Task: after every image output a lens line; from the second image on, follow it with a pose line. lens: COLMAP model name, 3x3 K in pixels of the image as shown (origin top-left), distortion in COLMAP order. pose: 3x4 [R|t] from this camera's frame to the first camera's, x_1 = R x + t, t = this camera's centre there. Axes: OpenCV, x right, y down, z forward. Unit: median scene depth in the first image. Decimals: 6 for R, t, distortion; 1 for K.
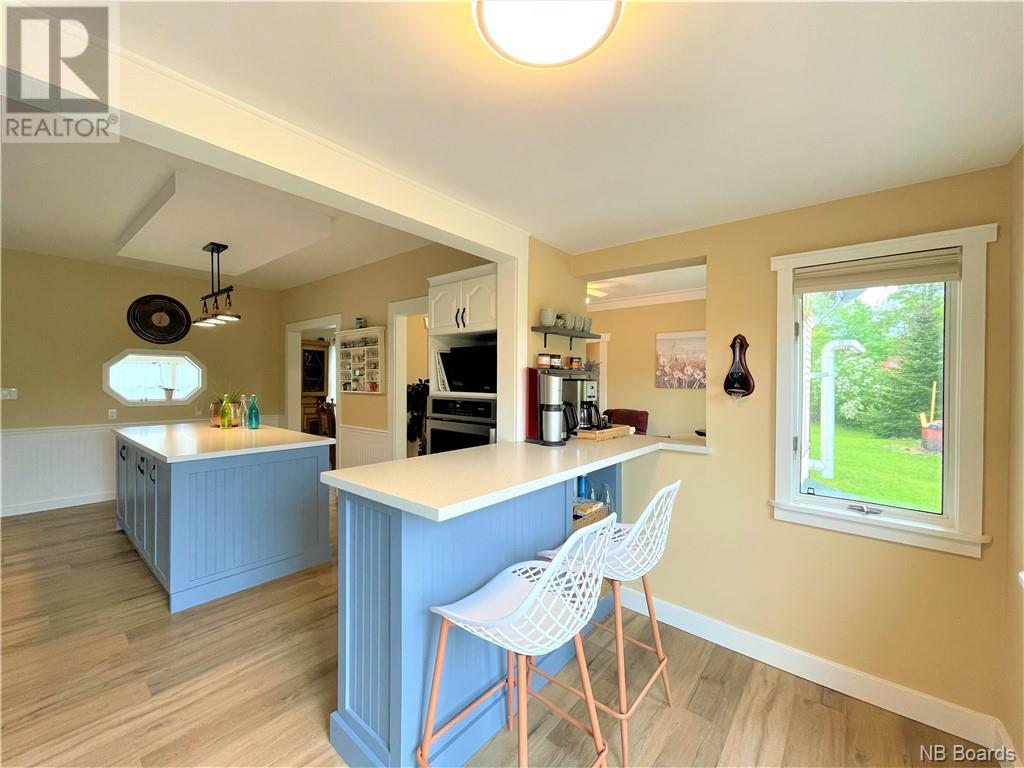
lens RADIAL K [[411.7, 0, 513.5], [0, 411.7, 382.3], [0, 0, 1]] dist [0.000163, -0.000140]
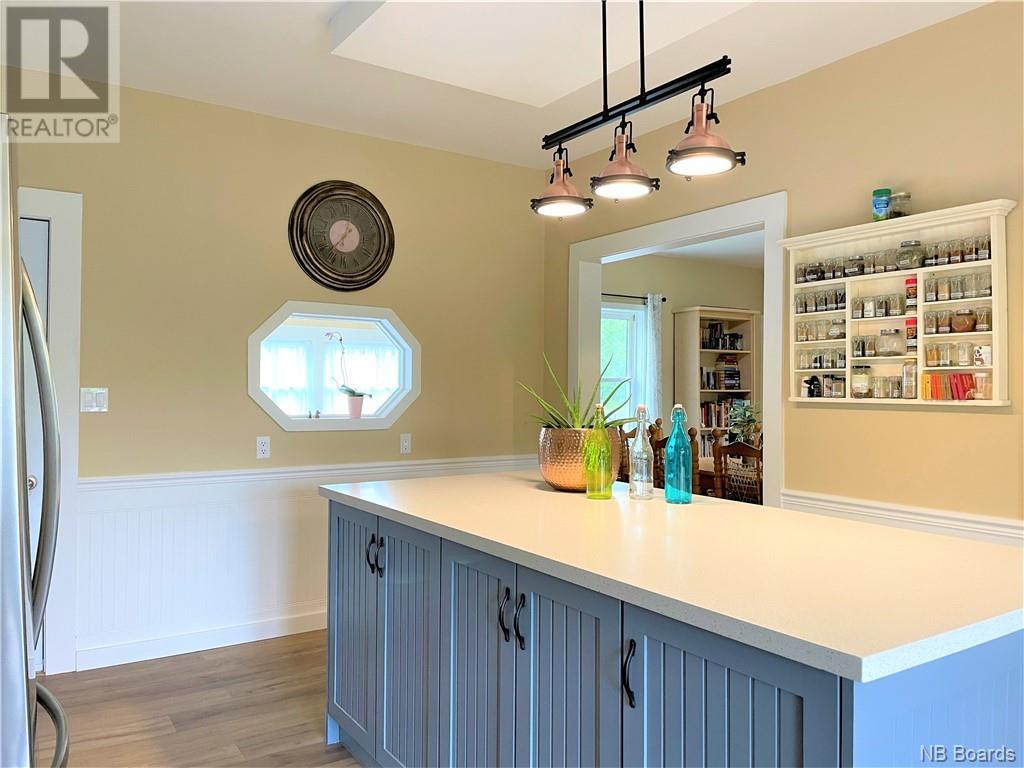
lens RADIAL K [[783.5, 0, 509.2], [0, 783.5, 380.2], [0, 0, 1]] dist [0.058520, -0.005336]
pose [[0.957312, -0.000569, -0.289056, -0.579828], [-0.004514, 0.999847, -0.016918, 0.022165], [0.289021, 0.017501, 0.957163, 0.315998]]
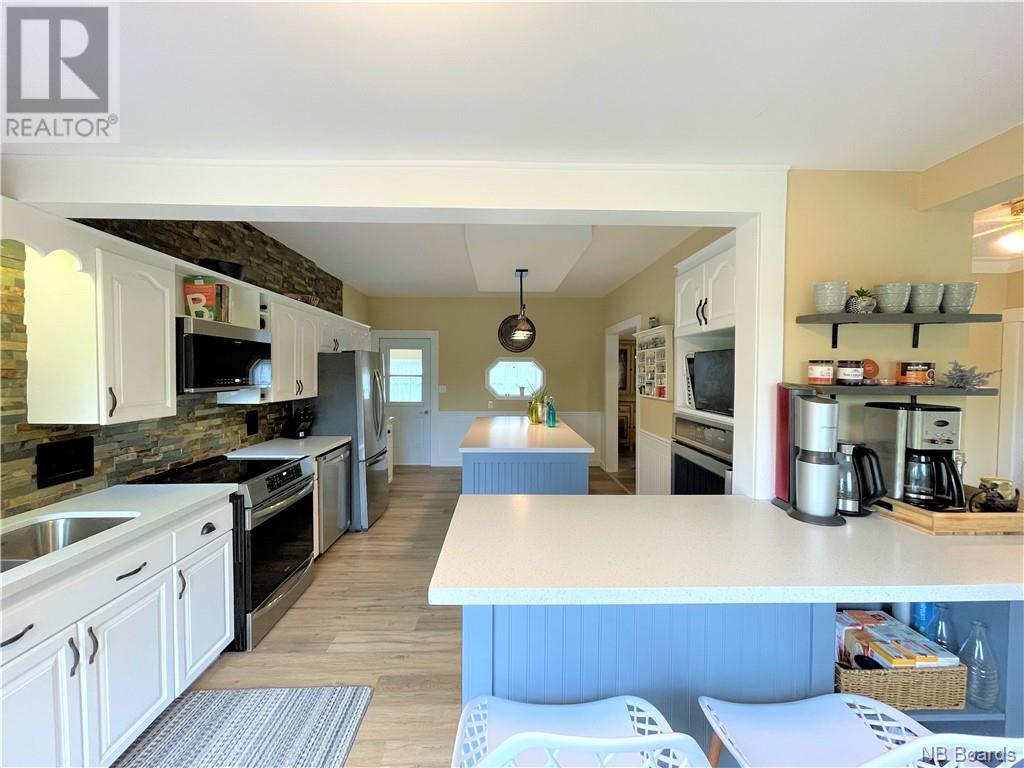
lens RADIAL K [[415.1, 0, 512.0], [0, 415.1, 384.0], [0, 0, 1]] dist [-0.000140, -0.000107]
pose [[0.653728, 0.019842, -0.756469, 0.154283], [-0.003491, 0.999725, 0.023206, -0.030937], [0.756721, -0.012530, 0.653618, 0.178014]]
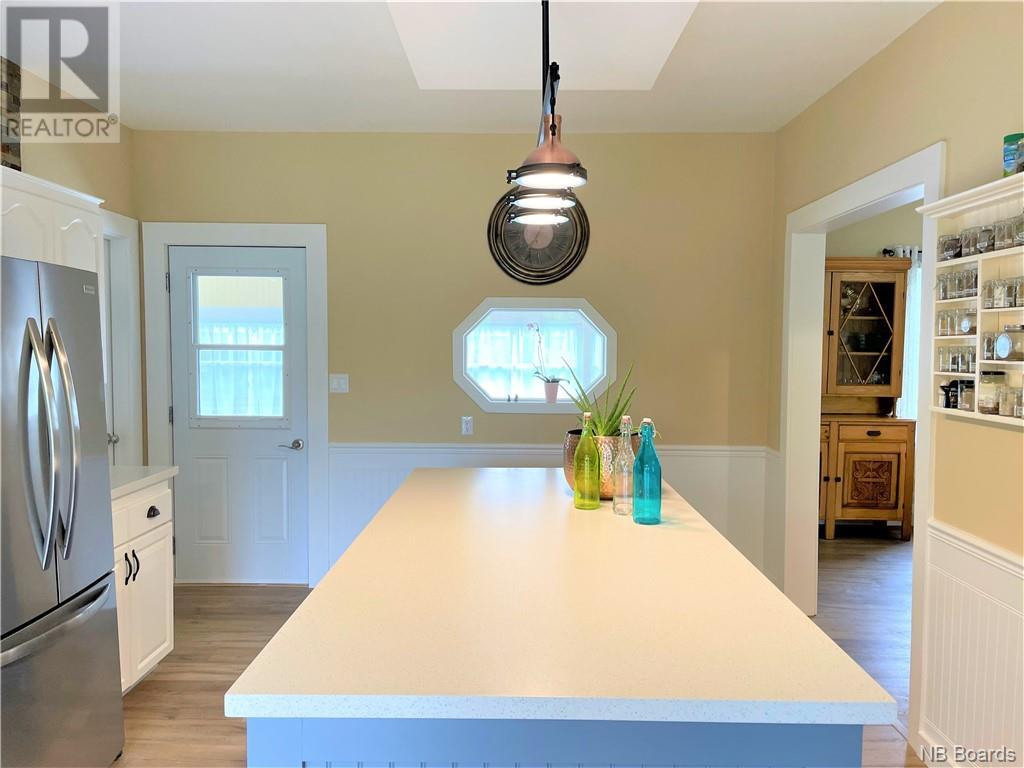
lens RADIAL K [[783.5, 0, 509.2], [0, 783.5, 380.2], [0, 0, 1]] dist [0.058520, -0.005336]
pose [[0.626577, 0.035895, -0.778533, -0.214680], [-0.006677, 0.999149, 0.040692, -0.024715], [0.779331, -0.020298, 0.626283, 0.521631]]
